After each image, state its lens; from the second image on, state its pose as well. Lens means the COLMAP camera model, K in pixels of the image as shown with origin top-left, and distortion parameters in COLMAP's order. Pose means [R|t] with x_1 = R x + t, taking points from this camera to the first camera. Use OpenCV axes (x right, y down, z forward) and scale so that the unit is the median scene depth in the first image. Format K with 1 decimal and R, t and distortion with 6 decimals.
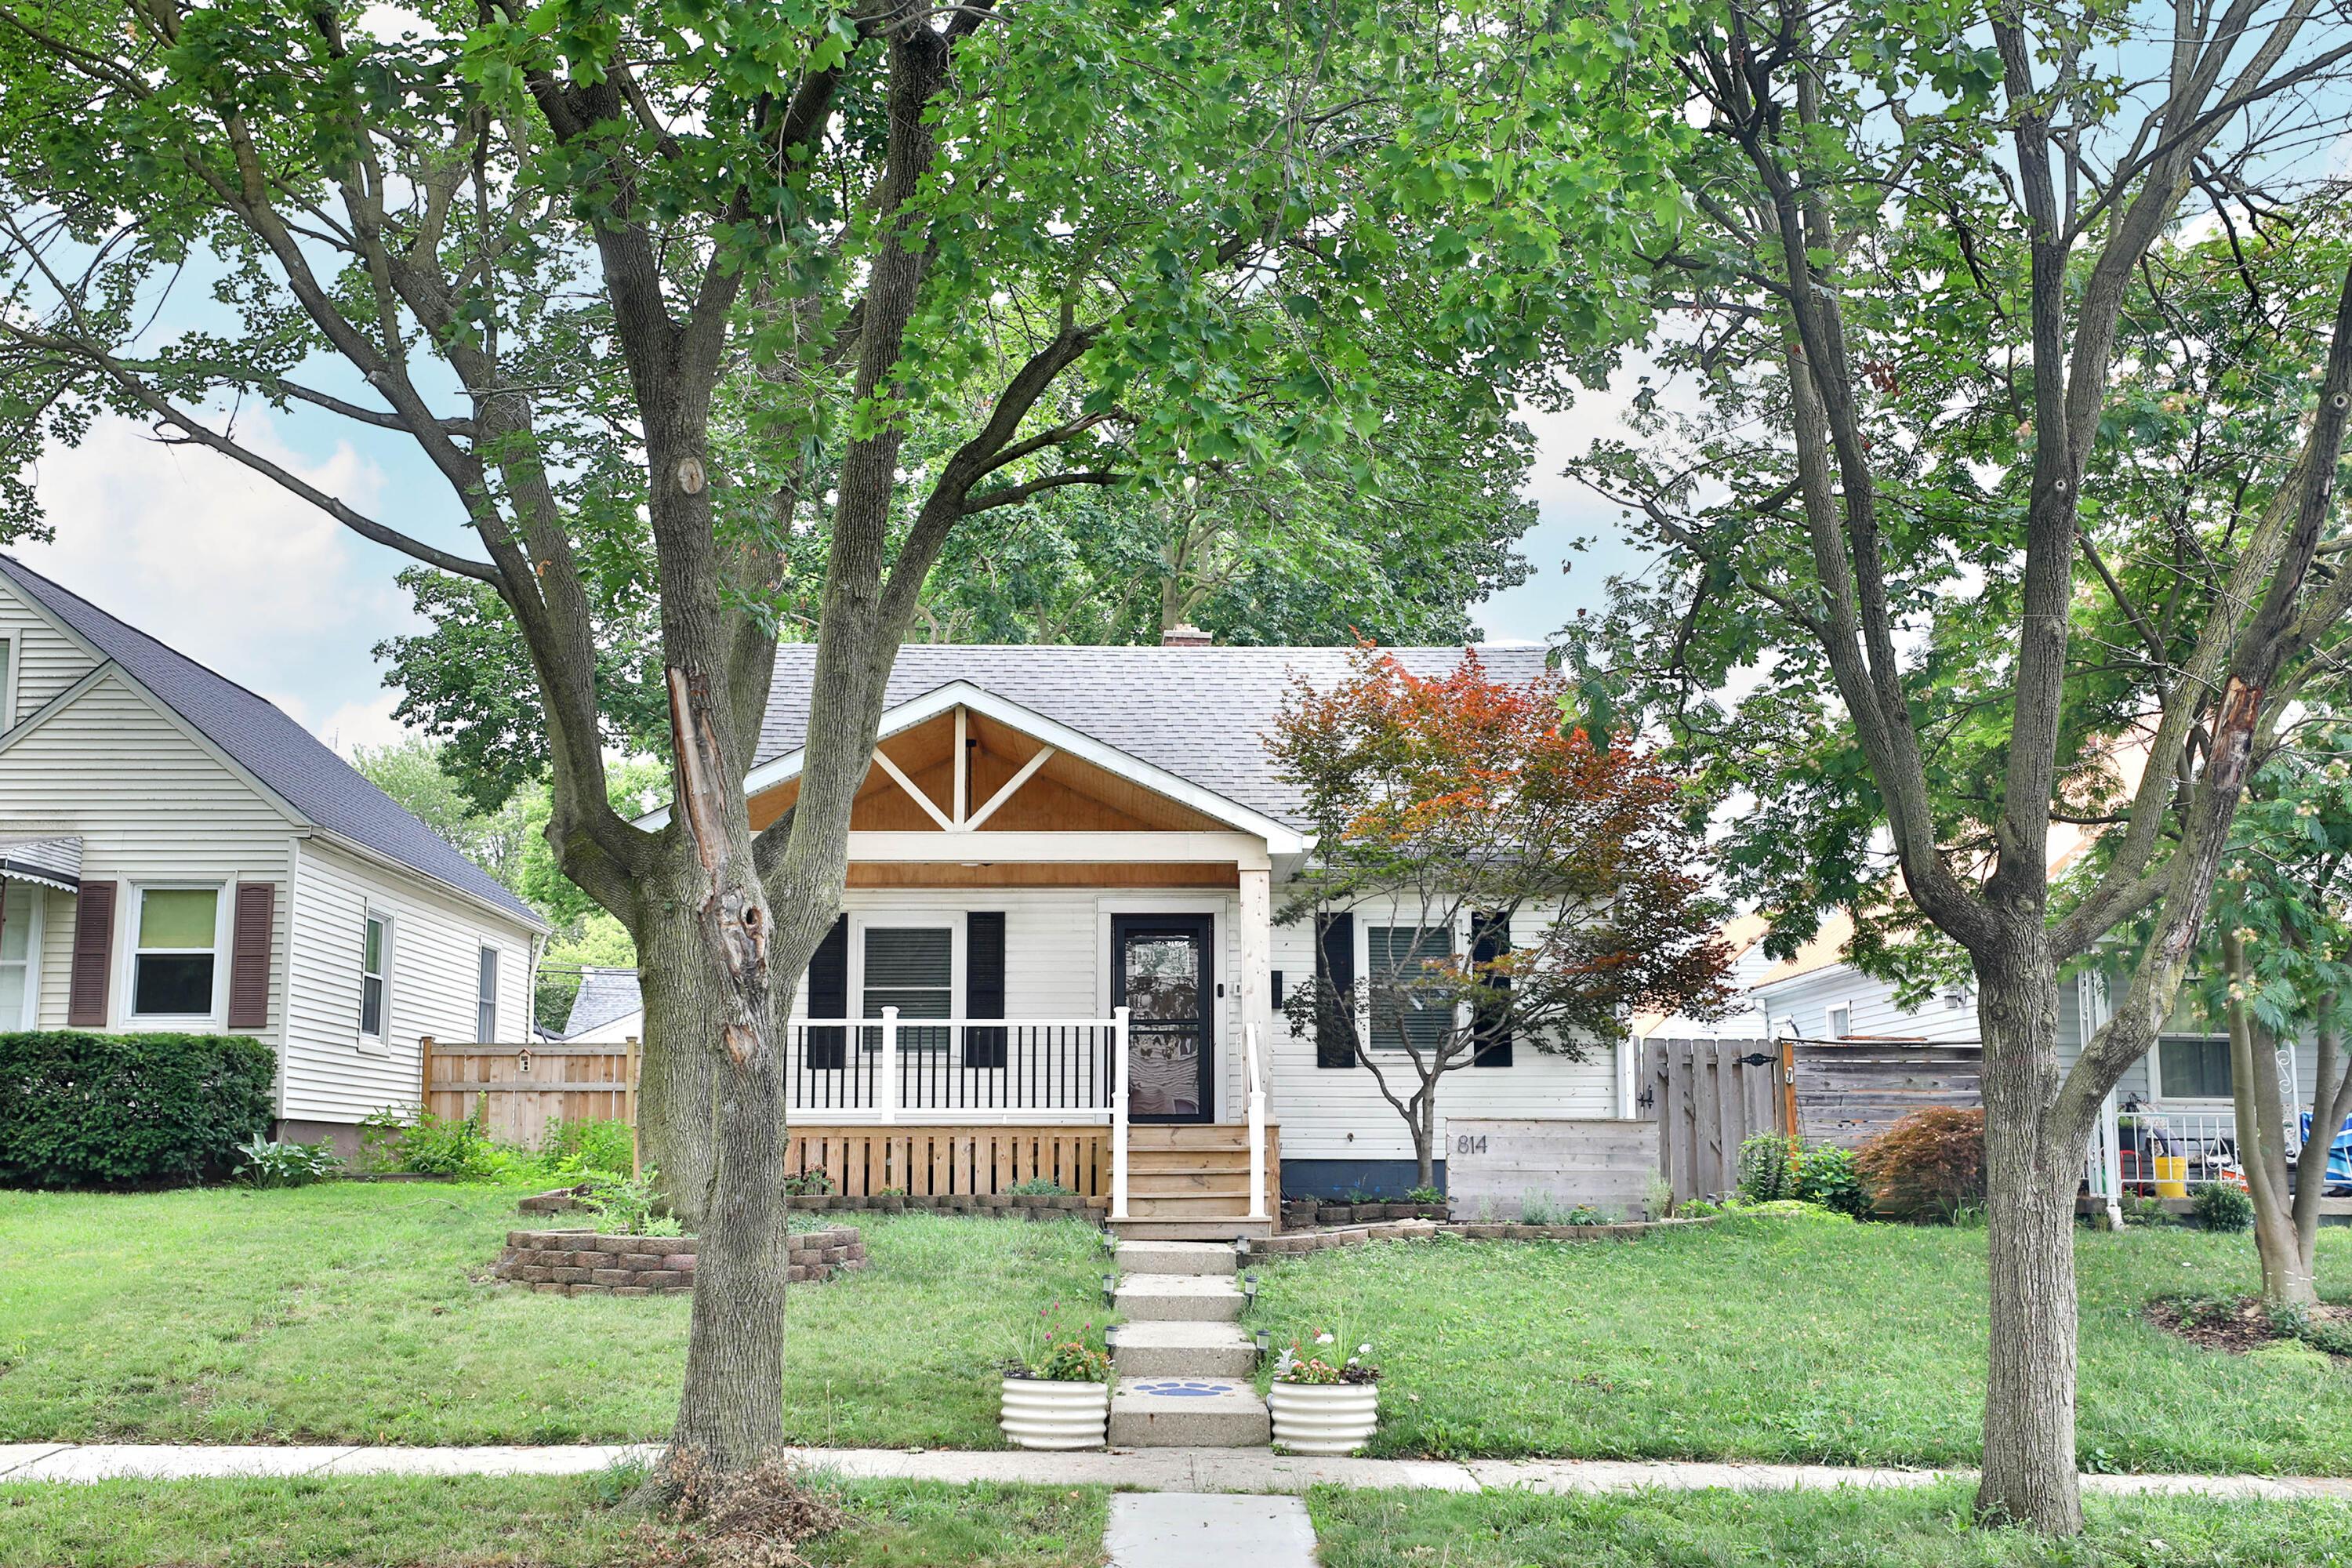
lens RADIAL K [[2355.5, 0, 1176.0], [0, 2355.5, 784.0], [0, 0, 1]] dist [-0.003756, -0.000748]
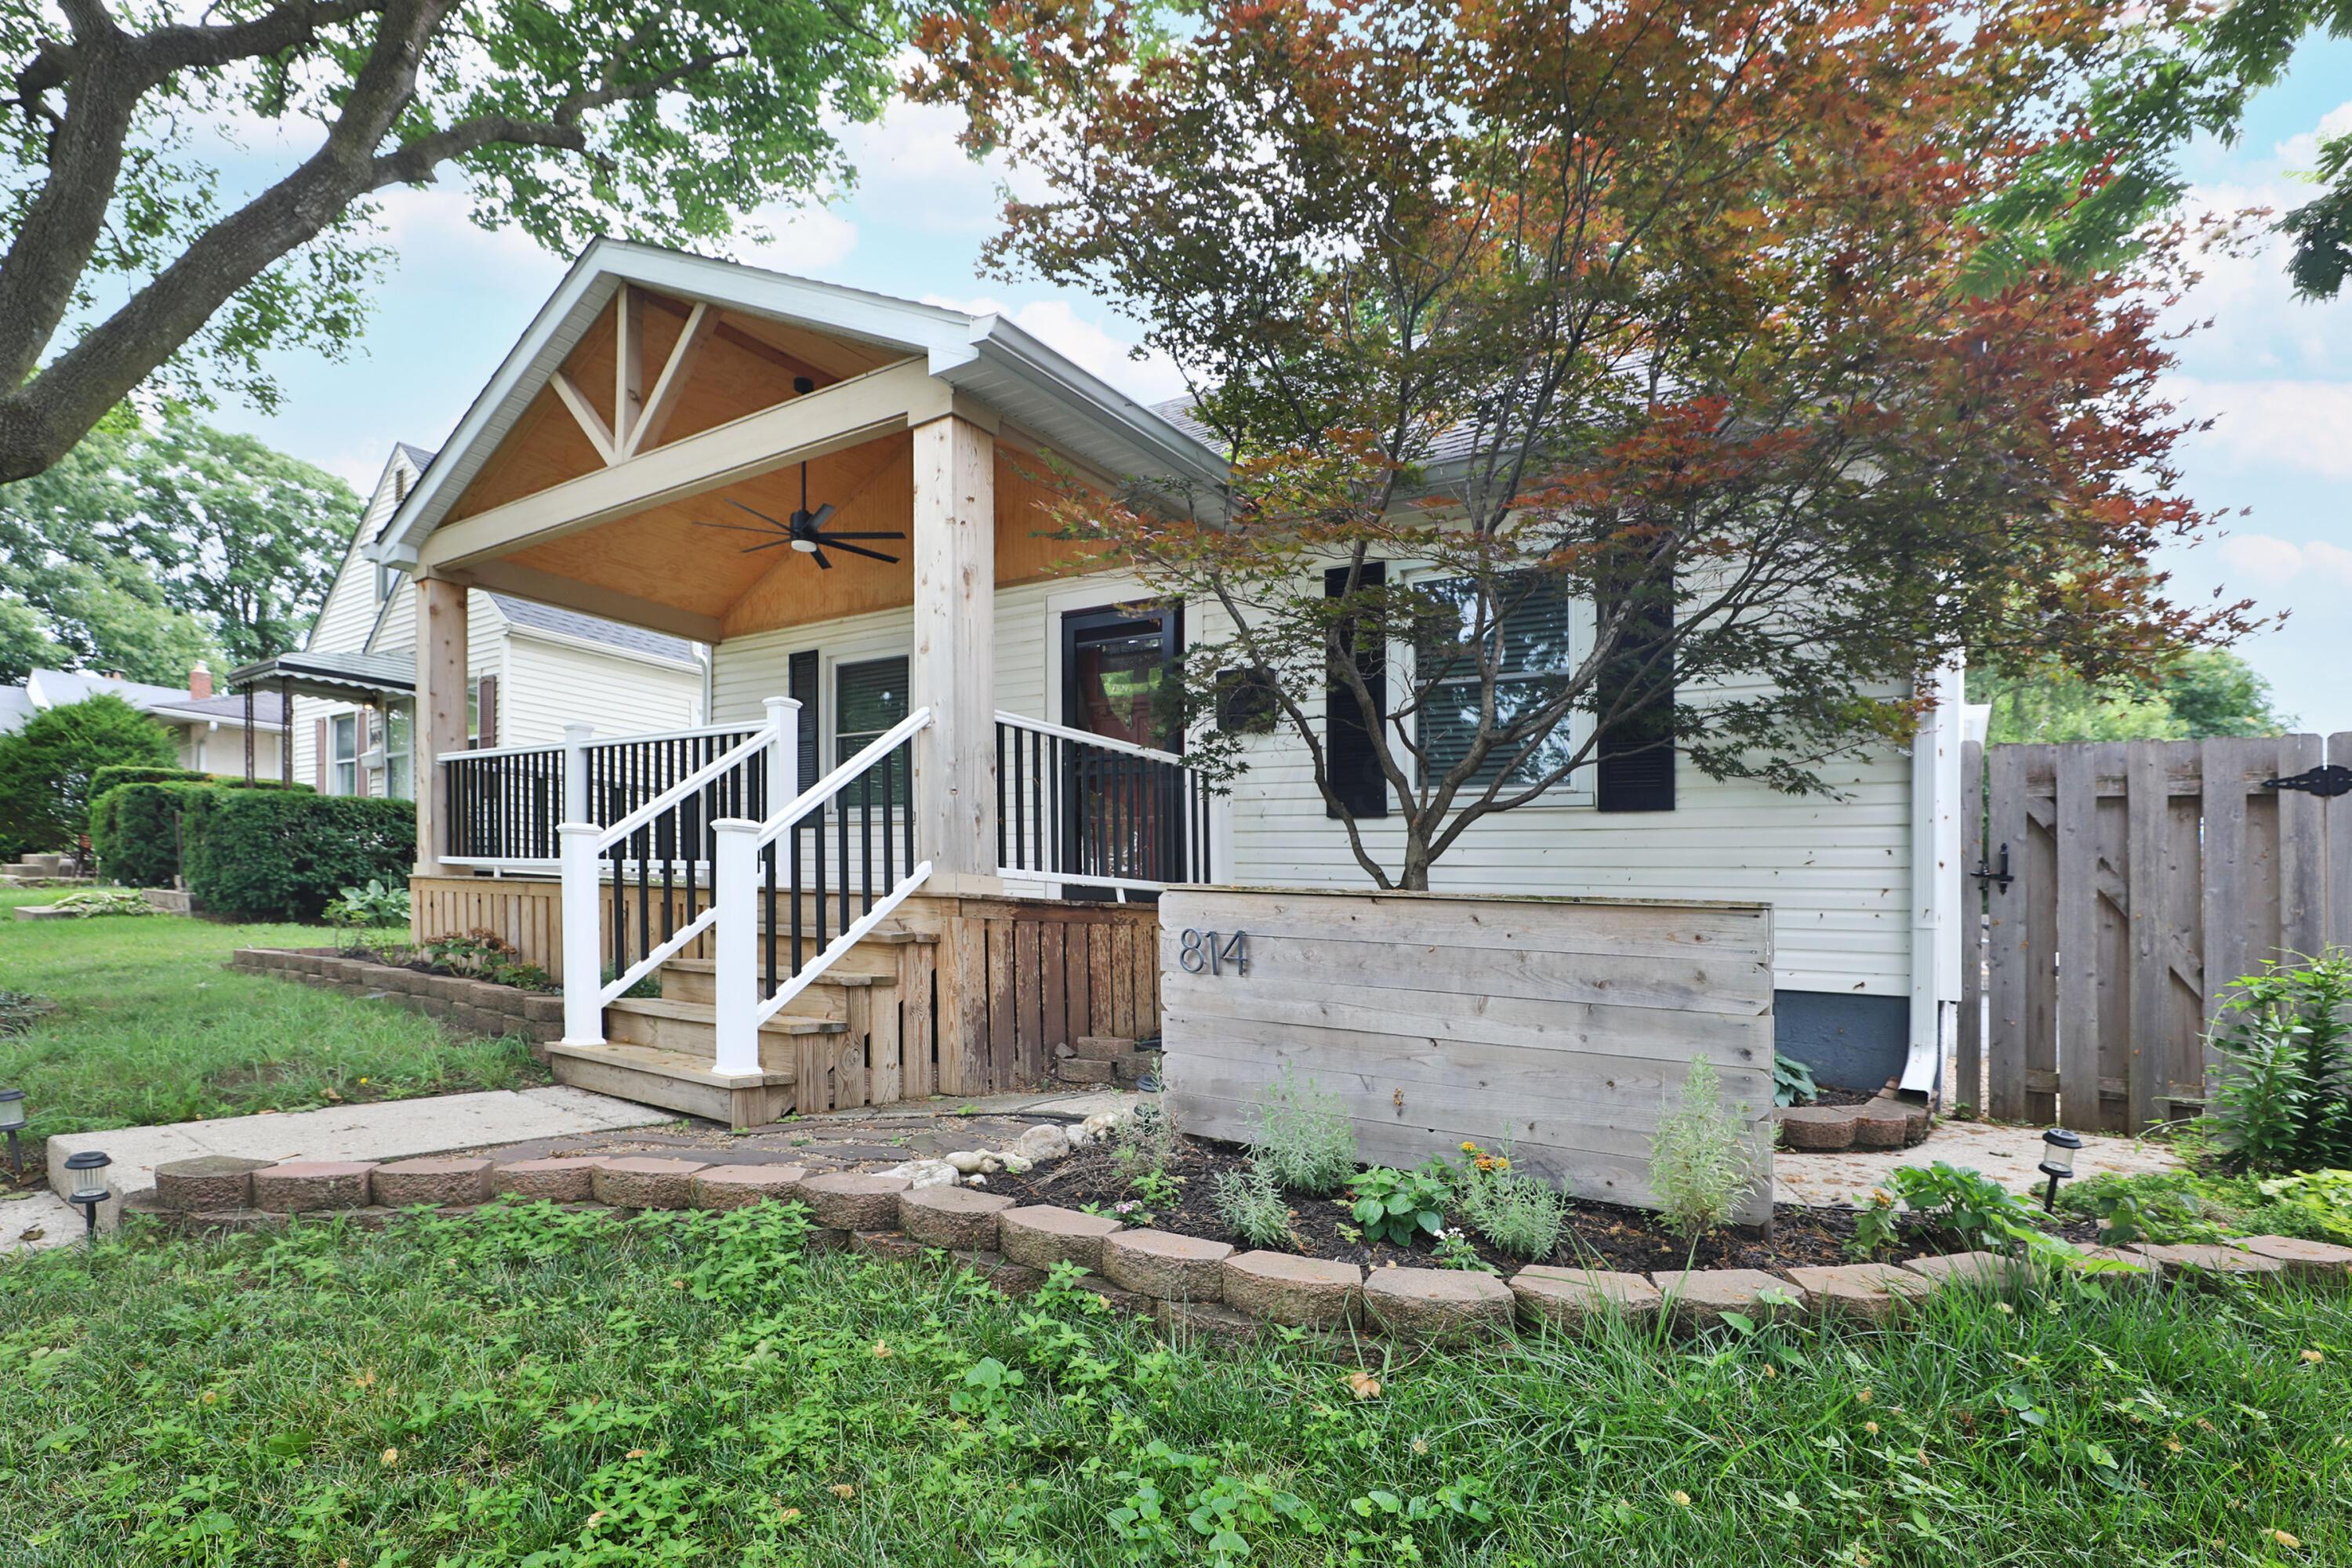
lens RADIAL K [[1083.9, 0, 1173.6], [0, 1083.9, 856.1], [0, 0, 1]] dist [-0.013176, 0.000061]
pose [[0.803541, -0.001299, -0.595248, 0.198179], [0.053683, 0.996081, 0.070294, 0.107578], [0.592823, -0.088439, 0.800462, 0.739077]]
